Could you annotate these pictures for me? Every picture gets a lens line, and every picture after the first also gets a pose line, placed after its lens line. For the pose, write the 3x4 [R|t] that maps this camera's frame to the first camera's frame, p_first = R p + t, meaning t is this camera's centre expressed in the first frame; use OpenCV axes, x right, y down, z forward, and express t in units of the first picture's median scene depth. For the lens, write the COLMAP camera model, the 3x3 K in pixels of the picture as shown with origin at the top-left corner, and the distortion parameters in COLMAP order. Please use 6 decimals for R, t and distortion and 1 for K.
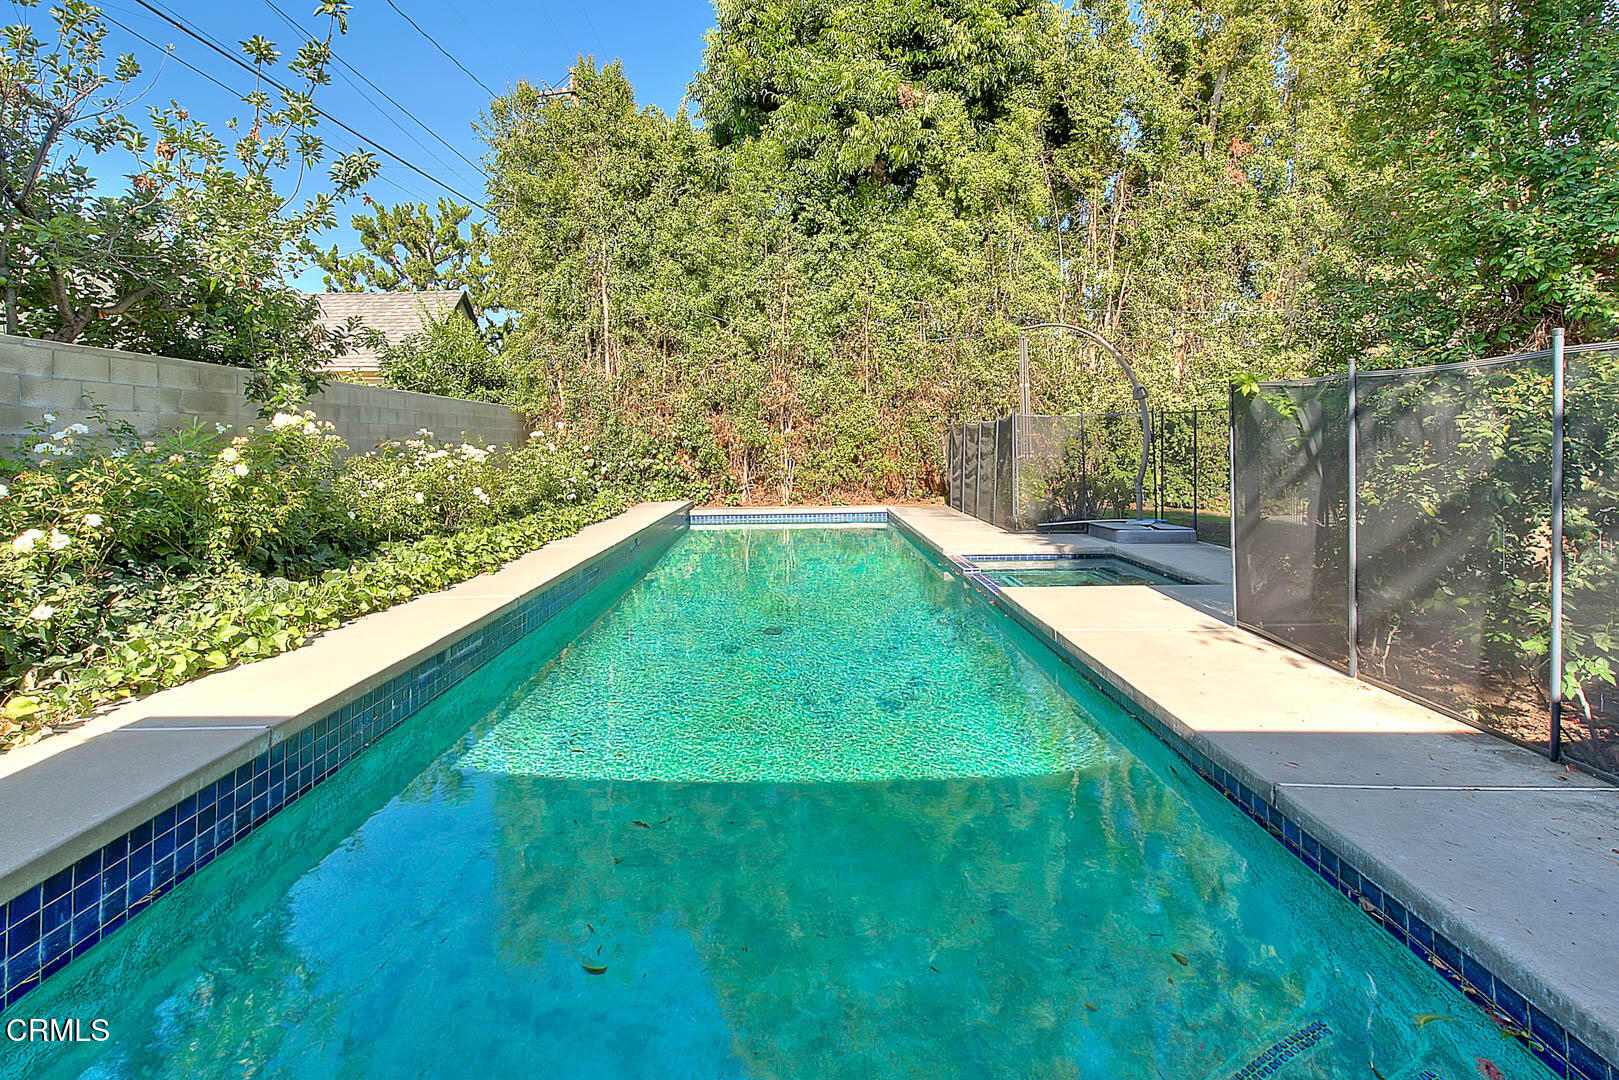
lens RADIAL K [[697.1, 0, 808.8], [0, 697.1, 434.3], [0, 0, 1]] dist [-0.003561, -0.000095]
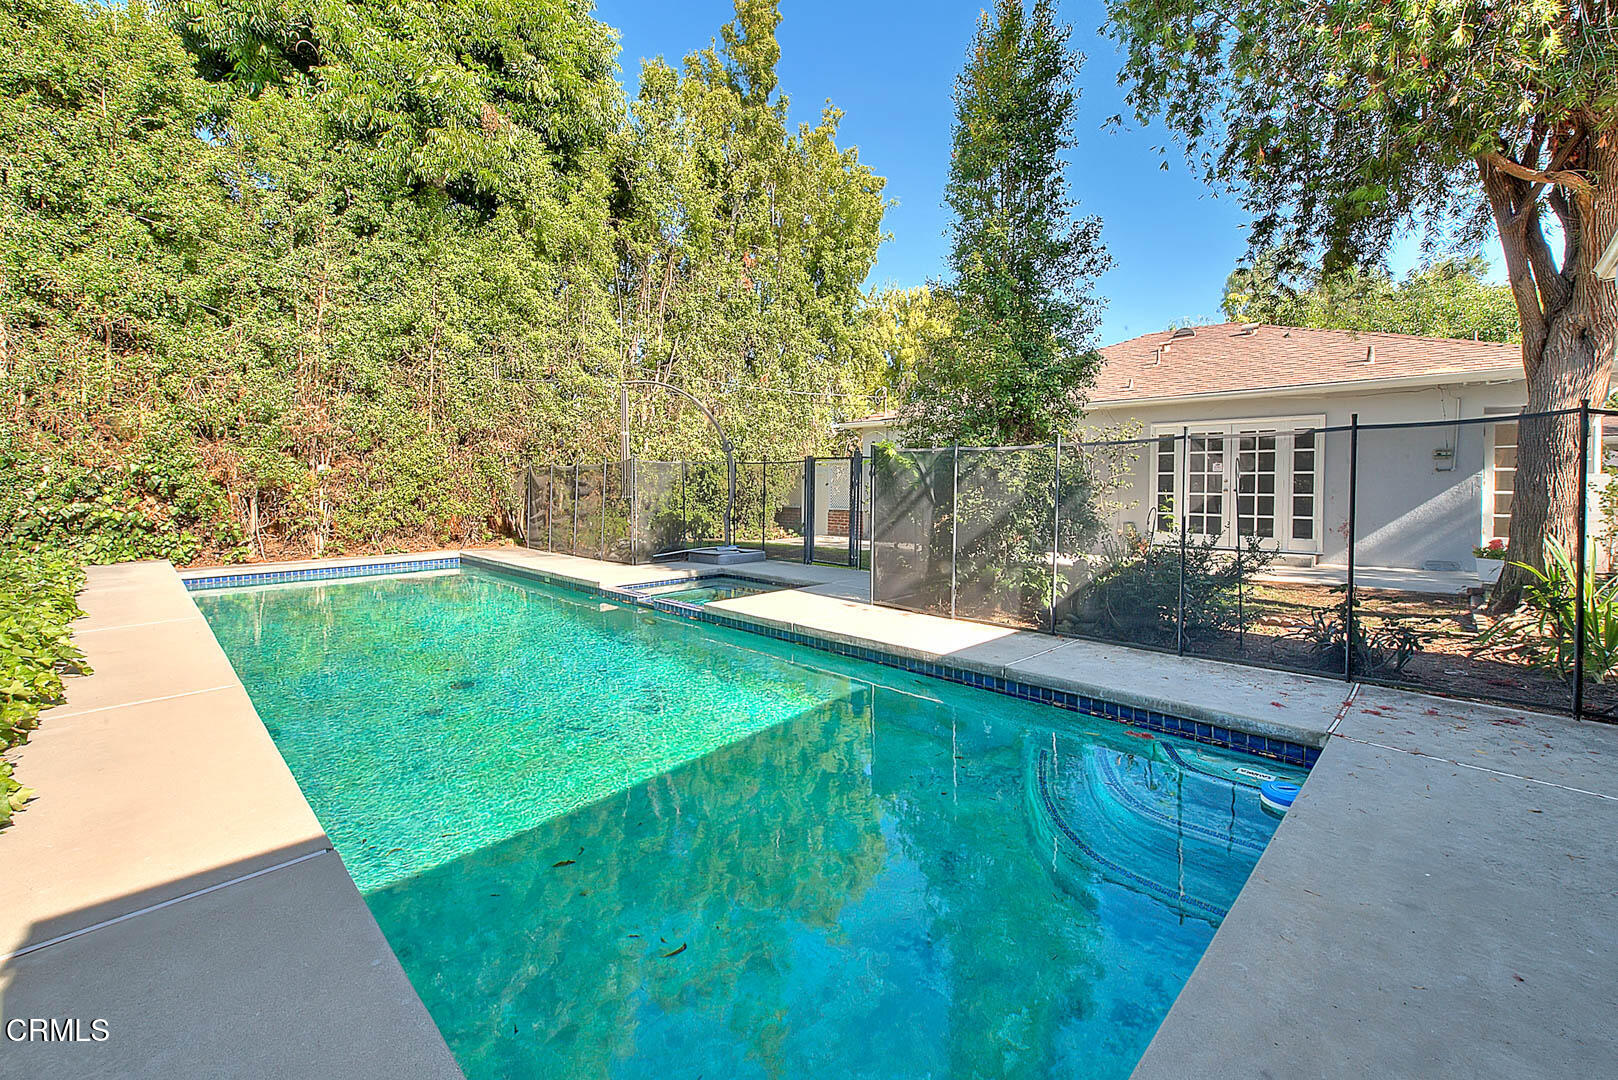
lens RADIAL K [[692.0, 0, 797.5], [0, 692.0, 510.4], [0, 0, 1]] dist [-0.011971, -0.000750]
pose [[0.673001, -0.016245, 0.739463, -0.268678], [-0.018661, 0.999068, 0.038932, 0.003919], [-0.739406, -0.040000, 0.672070, 0.040472]]
